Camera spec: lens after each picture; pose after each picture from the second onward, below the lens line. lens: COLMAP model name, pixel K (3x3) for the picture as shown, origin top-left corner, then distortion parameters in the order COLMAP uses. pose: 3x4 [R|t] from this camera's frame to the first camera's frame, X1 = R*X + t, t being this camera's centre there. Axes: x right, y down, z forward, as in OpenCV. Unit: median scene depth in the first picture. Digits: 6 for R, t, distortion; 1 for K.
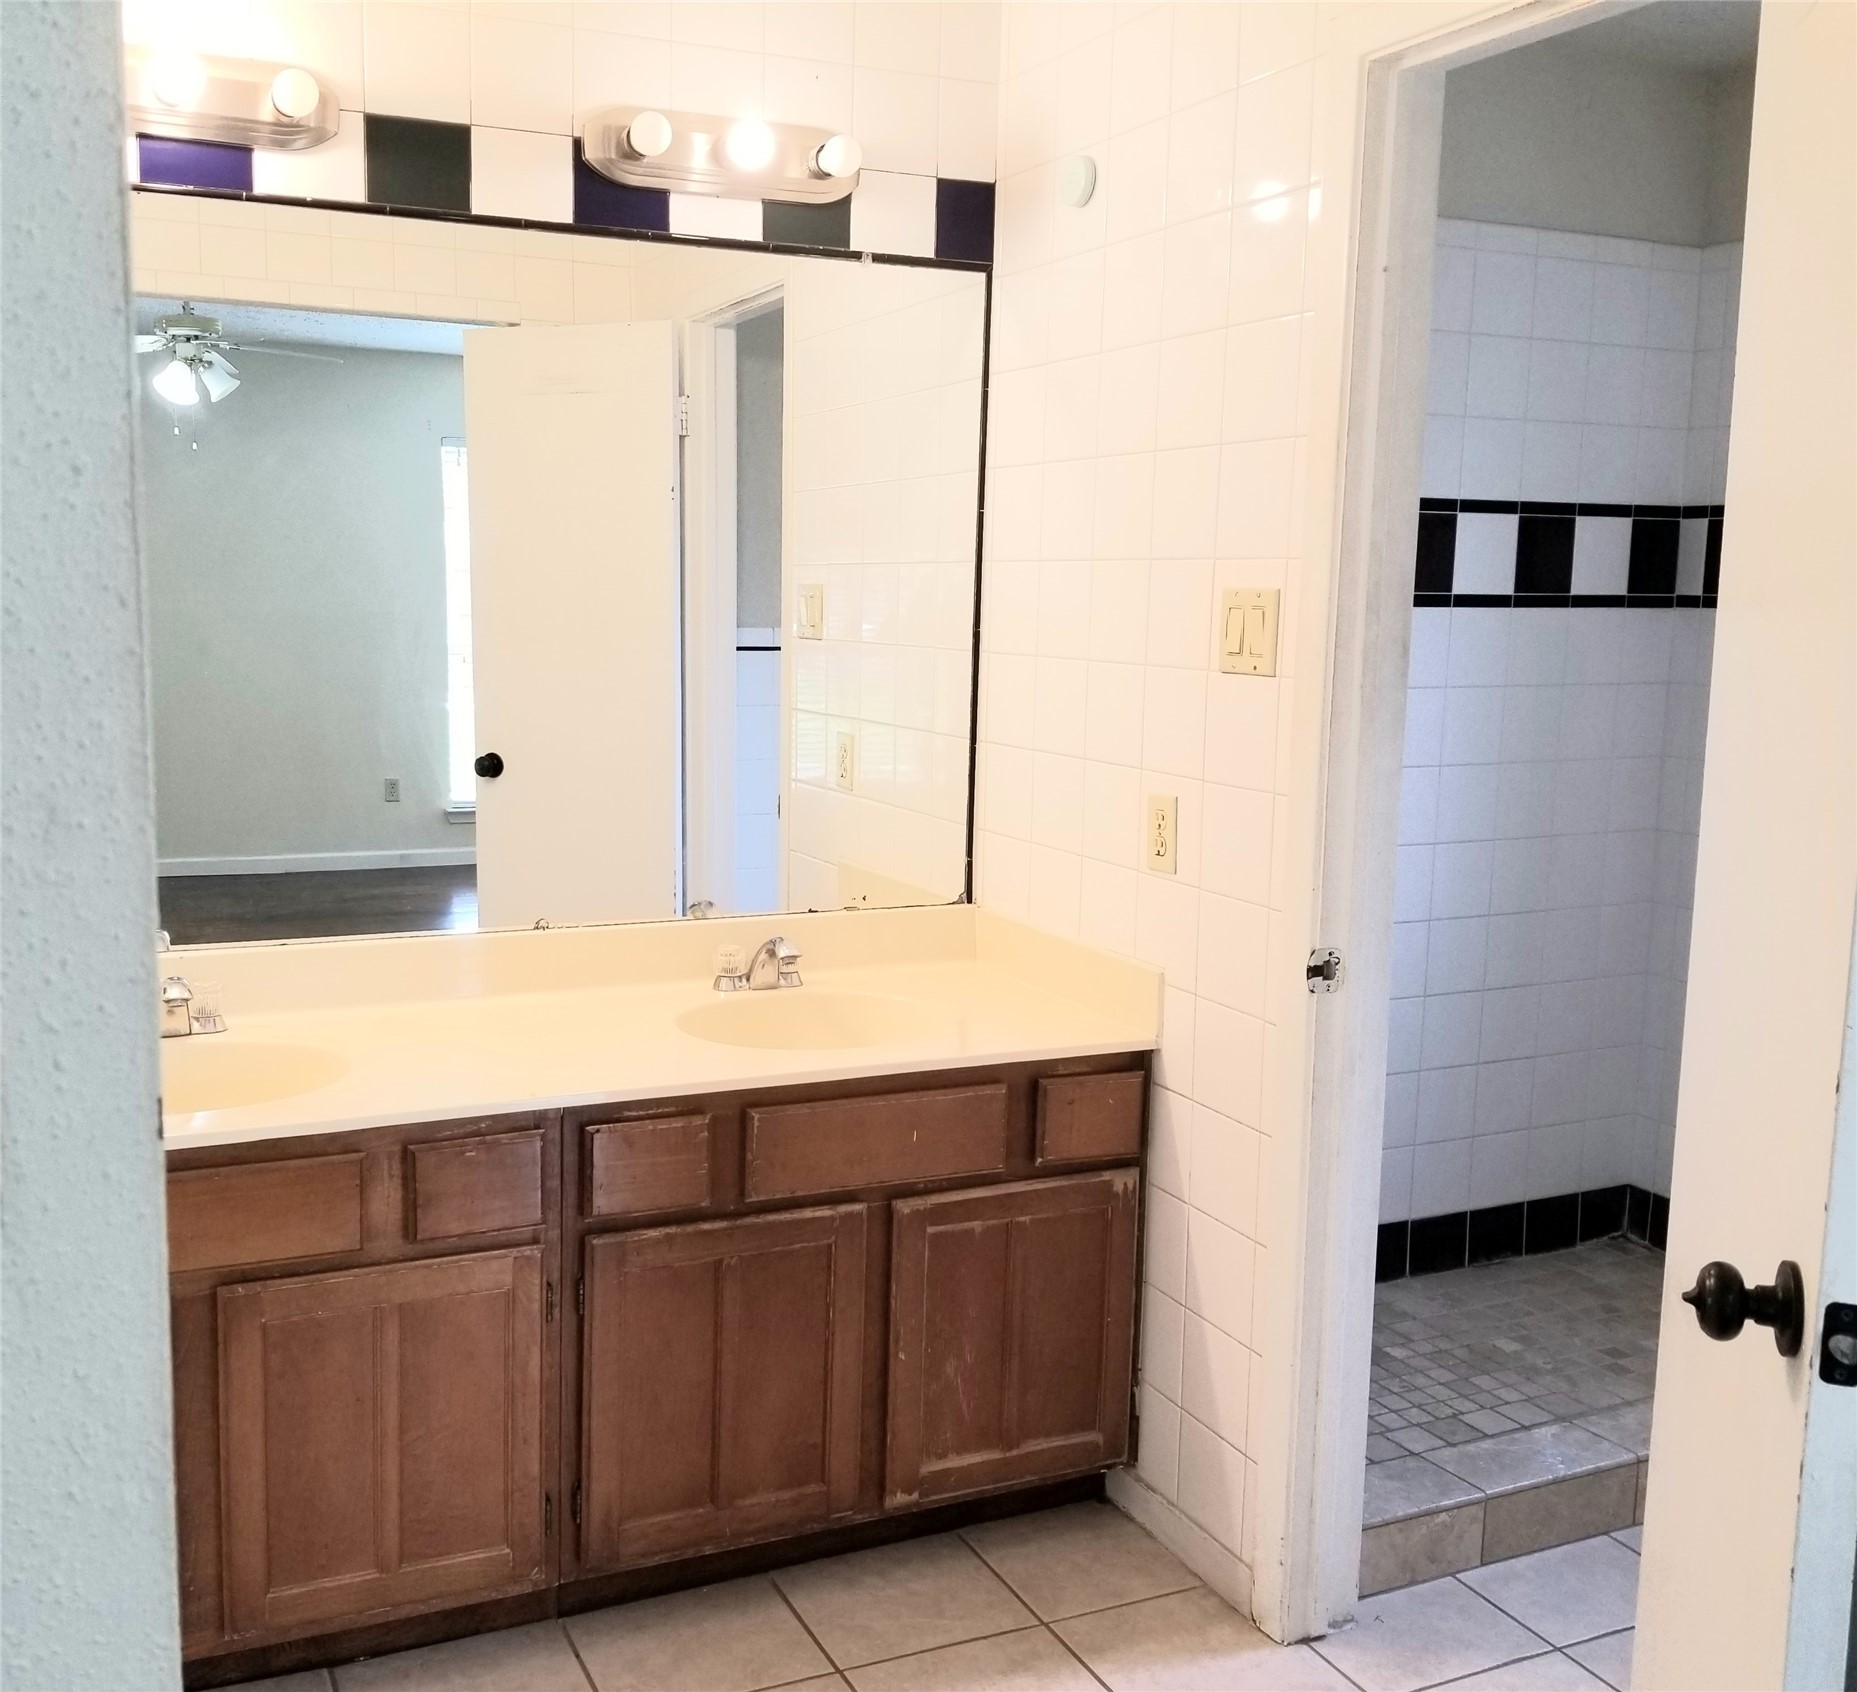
lens RADIAL K [[1813.8, 0, 765.9], [0, 1813.8, 834.3], [0, 0, 1]] dist [0.082695, -0.176221]
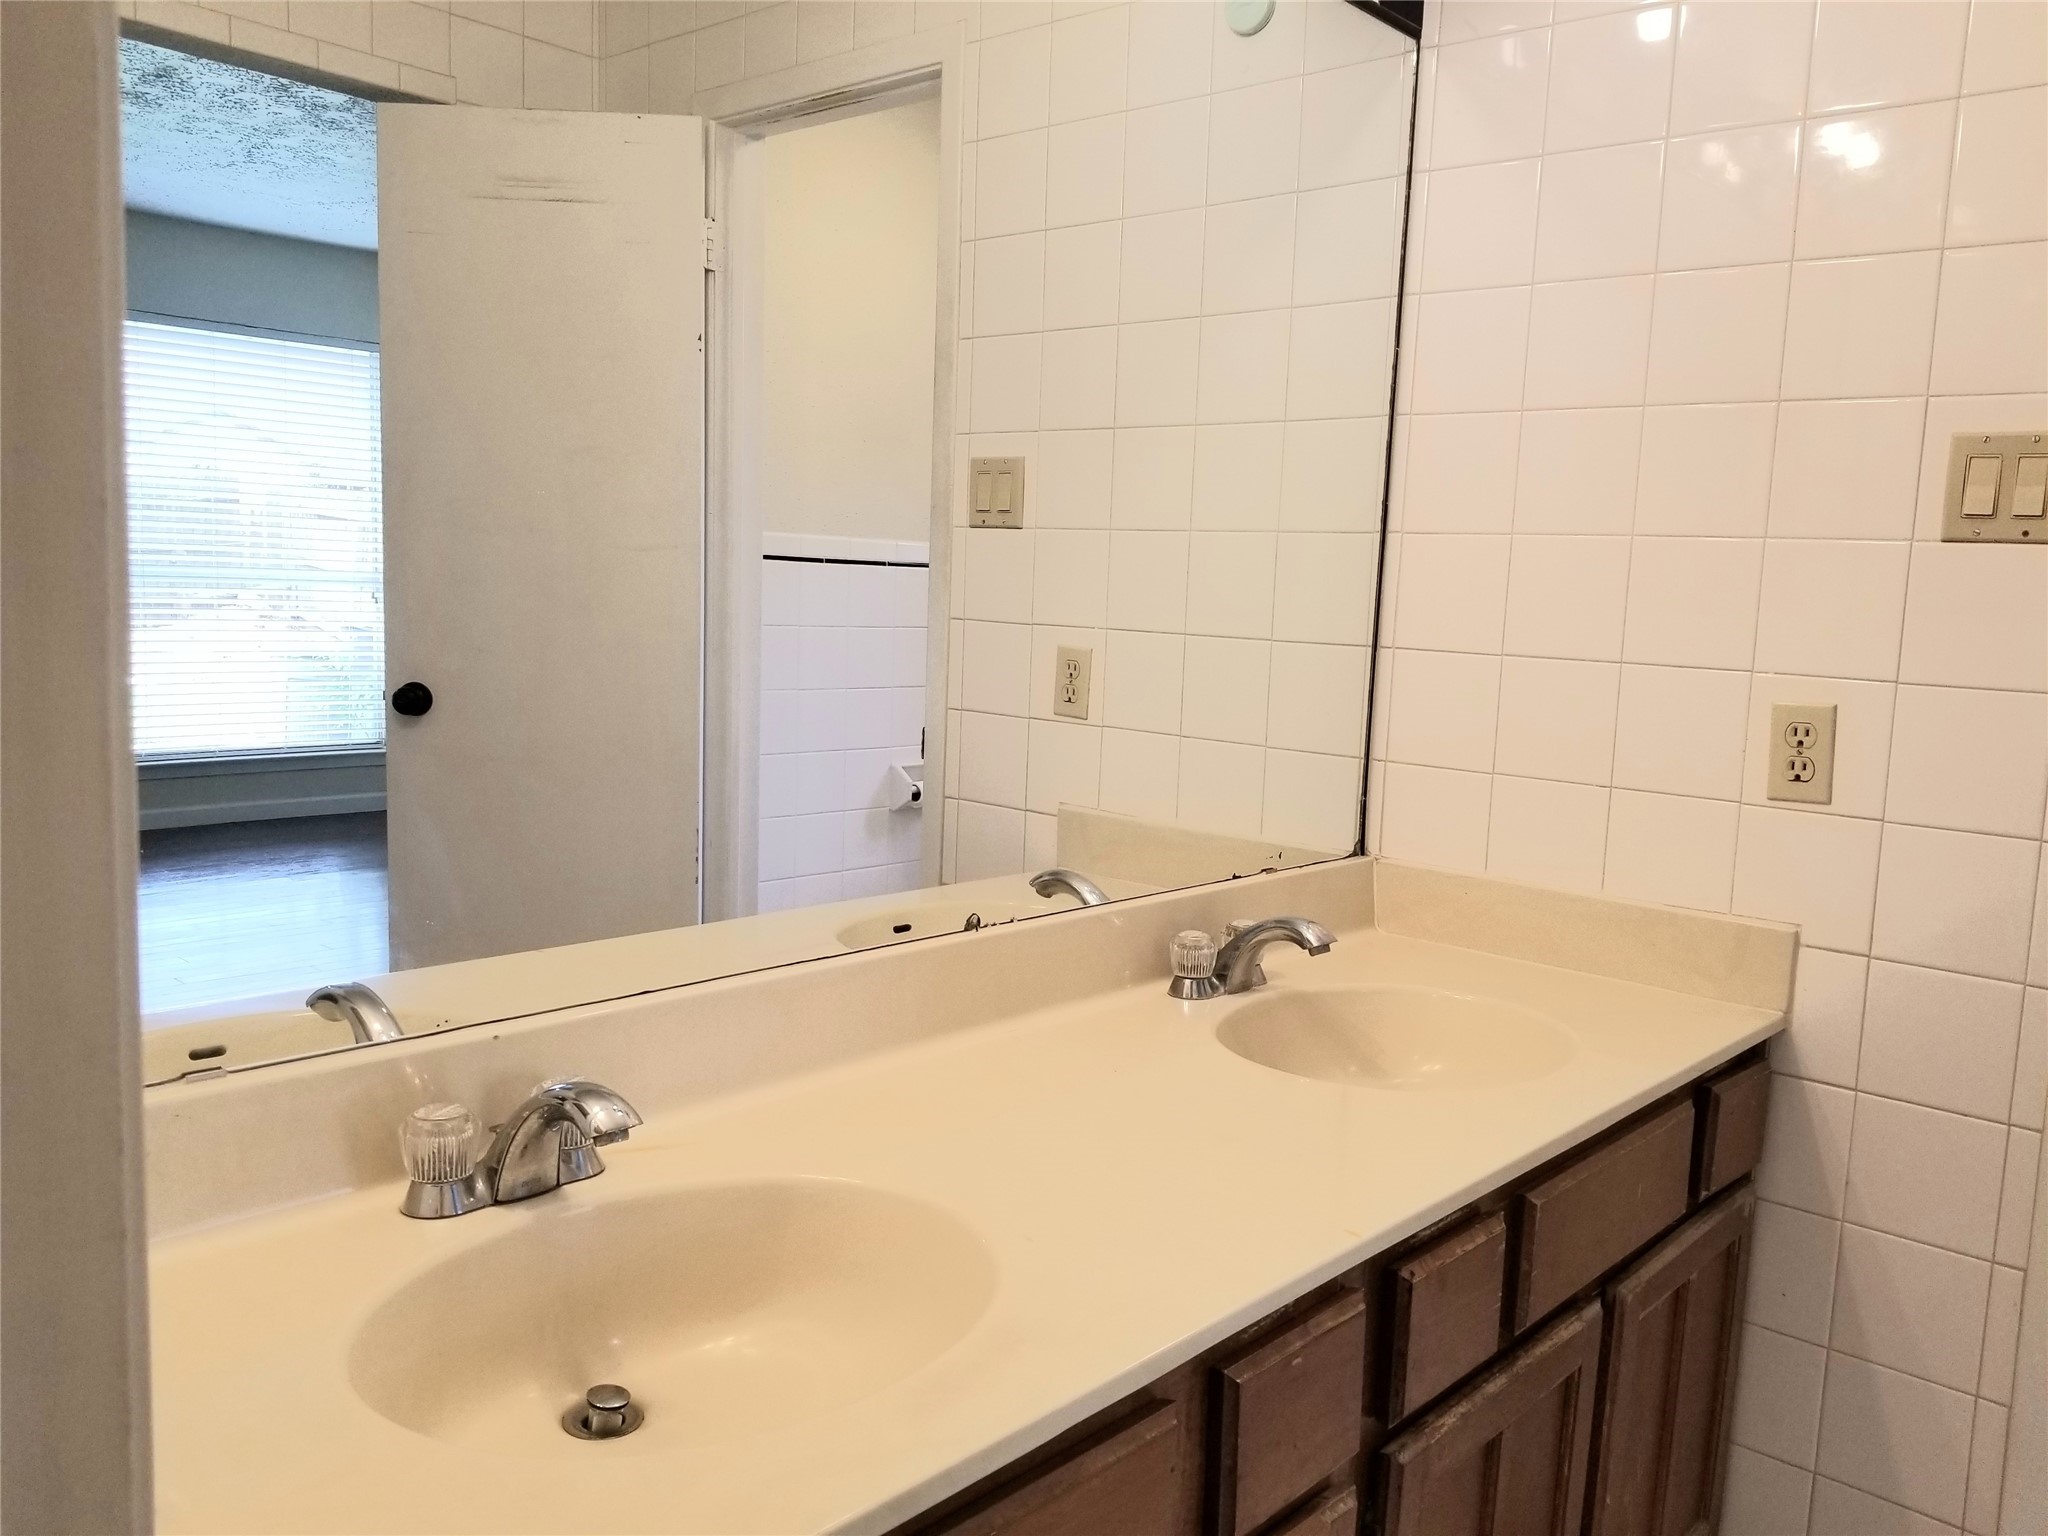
lens RADIAL K [[1612.4, 0, 1021.7], [0, 1612.4, 761.2], [0, 0, 1]] dist [0.085059, -0.156413]
pose [[0.884439, -0.021324, 0.466167, -0.442889], [0.029906, 0.999492, -0.011019, 0.001150], [-0.465696, 0.023687, 0.884628, 0.587286]]
